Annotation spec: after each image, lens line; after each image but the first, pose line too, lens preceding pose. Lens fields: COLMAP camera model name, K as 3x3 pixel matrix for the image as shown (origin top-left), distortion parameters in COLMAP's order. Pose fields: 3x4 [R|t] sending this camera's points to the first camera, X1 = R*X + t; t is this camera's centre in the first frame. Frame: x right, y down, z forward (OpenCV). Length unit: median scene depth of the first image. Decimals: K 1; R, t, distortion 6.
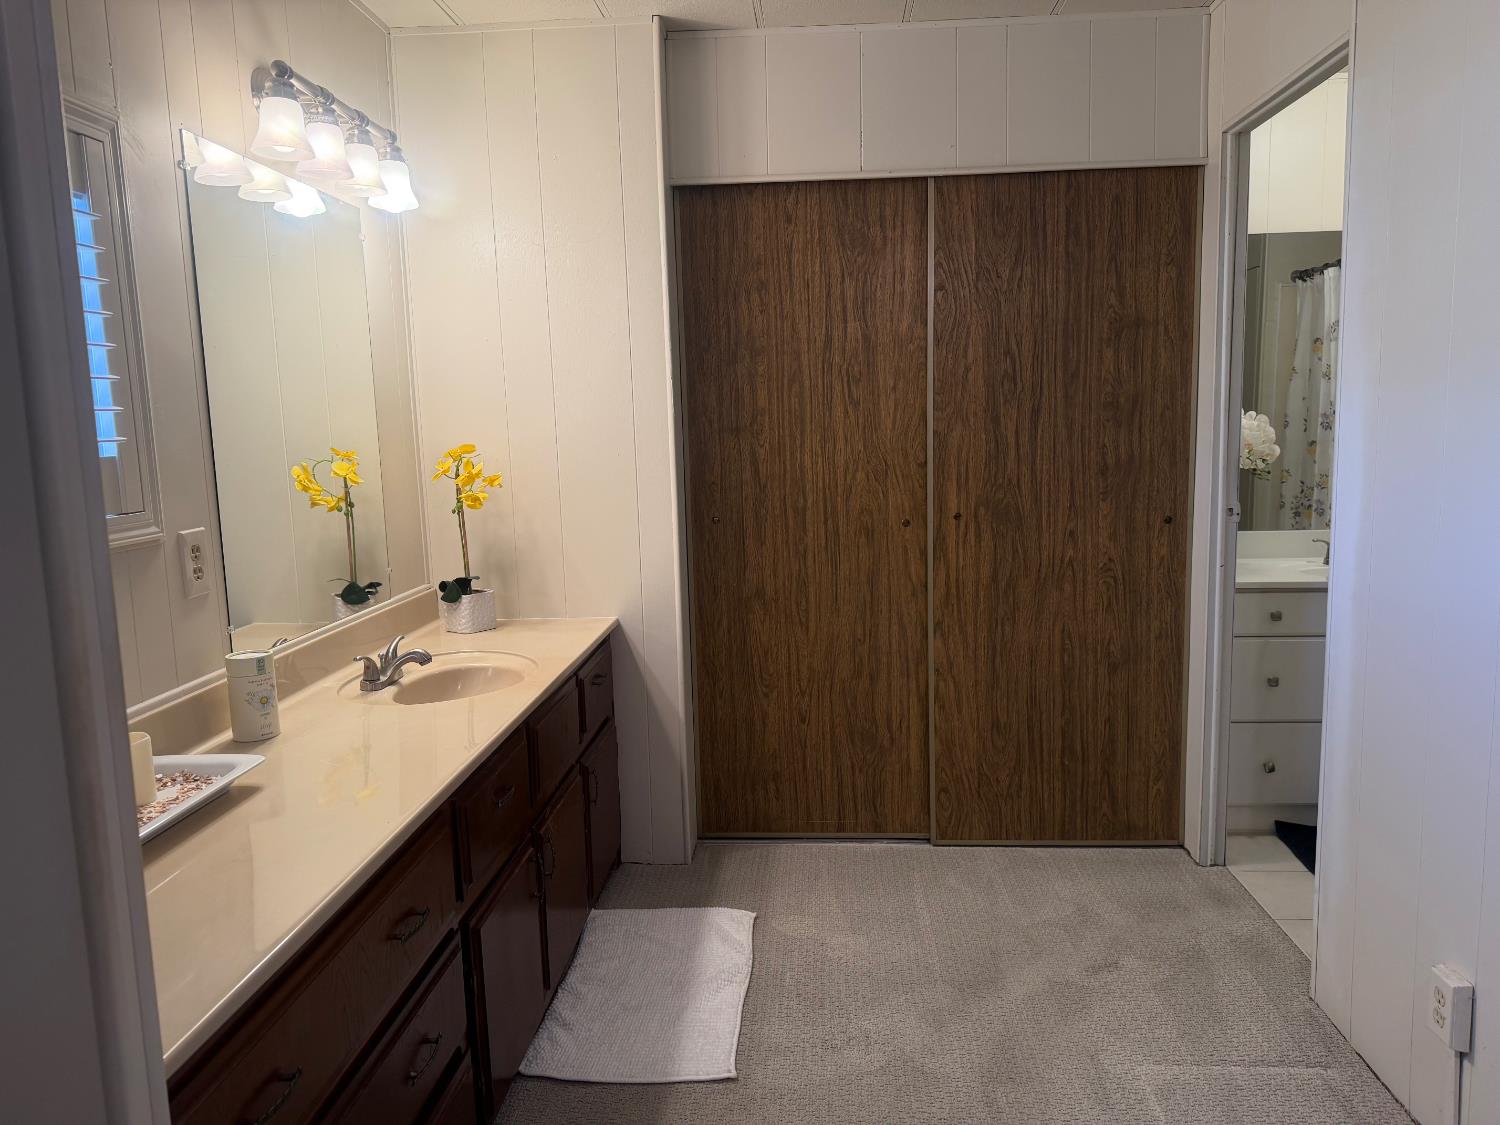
lens RADIAL K [[1043.1, 0, 750.0], [0, 1043.1, 562.5], [0, 0, 1]] dist [0.131950, -0.224420]
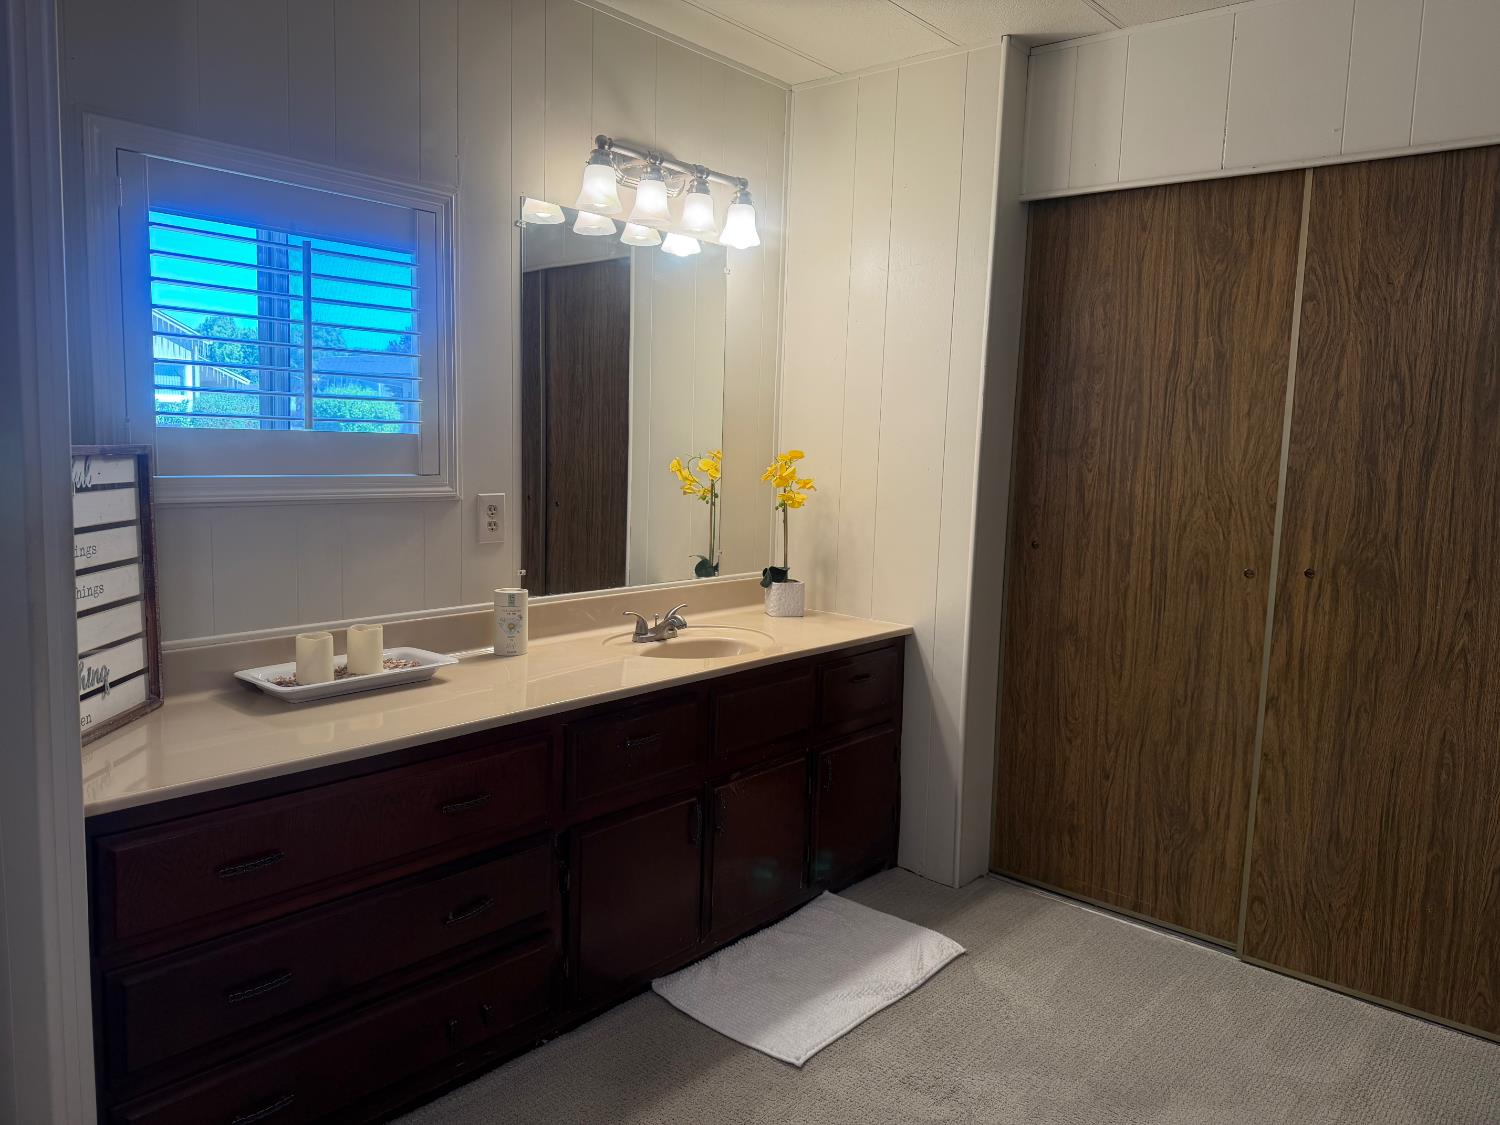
lens RADIAL K [[1086.8, 0, 750.0], [0, 1086.8, 562.5], [0, 0, 1]] dist [-0.003809, -0.008120]
pose [[0.784709, 0.124017, -0.607332, 0.366824], [-0.135497, 0.990405, 0.027170, -0.016165], [0.604874, 0.060971, 0.793983, 0.063434]]
